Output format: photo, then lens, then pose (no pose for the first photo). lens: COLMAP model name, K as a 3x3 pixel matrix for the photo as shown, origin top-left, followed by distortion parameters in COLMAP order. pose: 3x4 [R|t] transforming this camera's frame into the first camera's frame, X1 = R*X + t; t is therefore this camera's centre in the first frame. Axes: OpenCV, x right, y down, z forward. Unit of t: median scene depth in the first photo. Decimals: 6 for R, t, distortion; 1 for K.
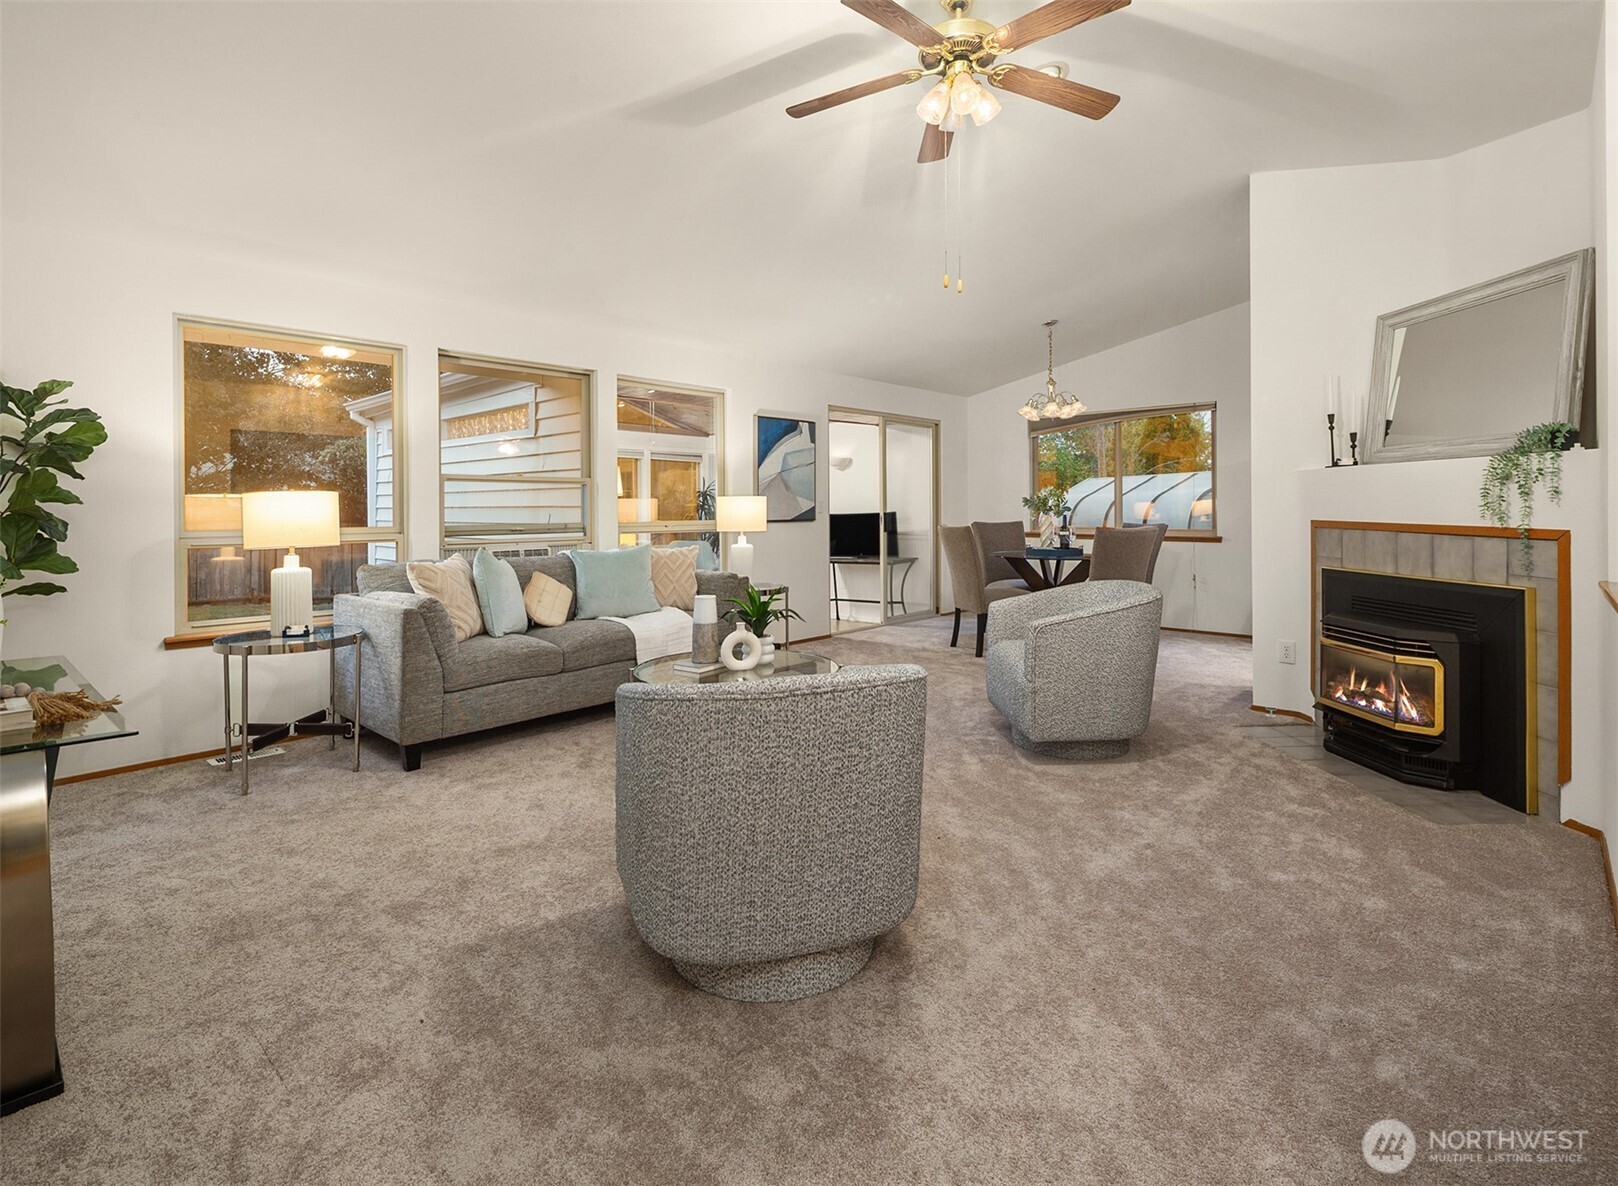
lens RADIAL K [[804.3, 0, 820.4], [0, 804.3, 513.3], [0, 0, 1]] dist [-0.001041, -0.001648]
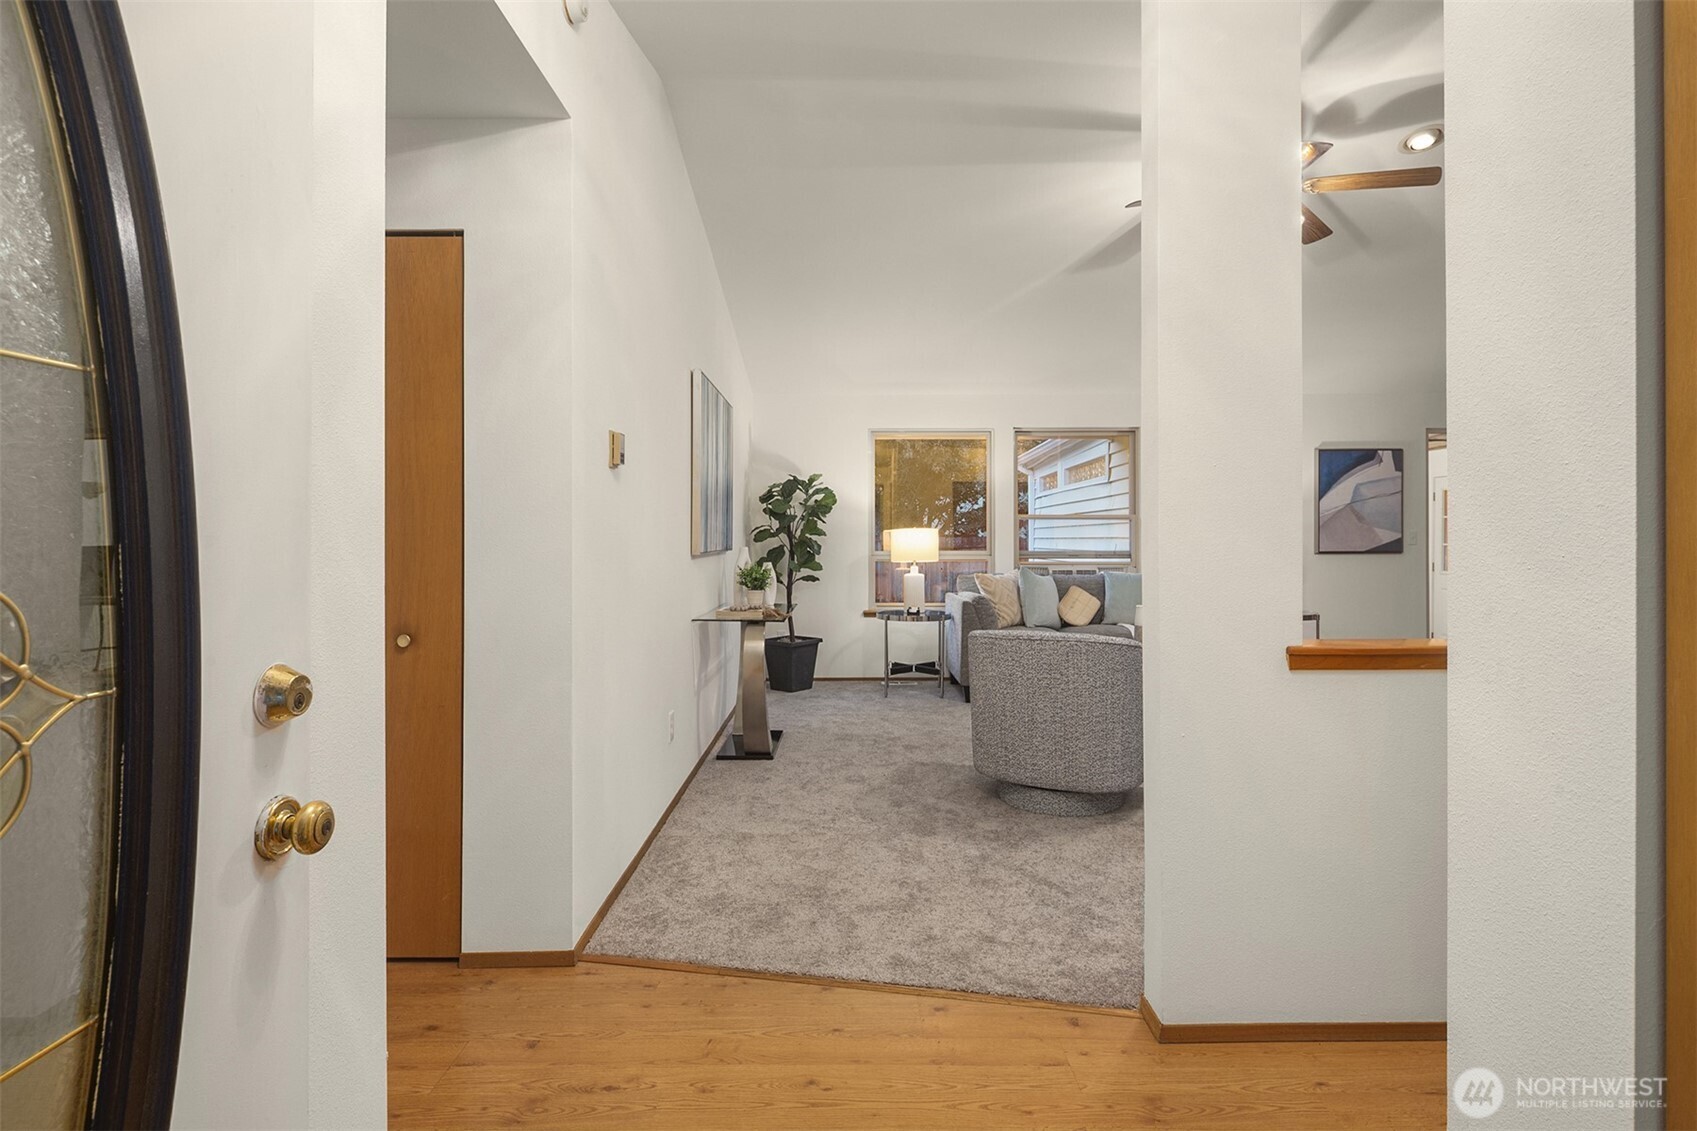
lens RADIAL K [[845.1, 0, 844.1], [0, 845.1, 557.7], [0, 0, 1]] dist [0.002086, 0.000191]
pose [[0.672751, 0.019928, -0.739600, 0.546525], [-0.007681, 0.999771, 0.019952, -0.000173], [0.739829, -0.007741, 0.672751, -0.302282]]
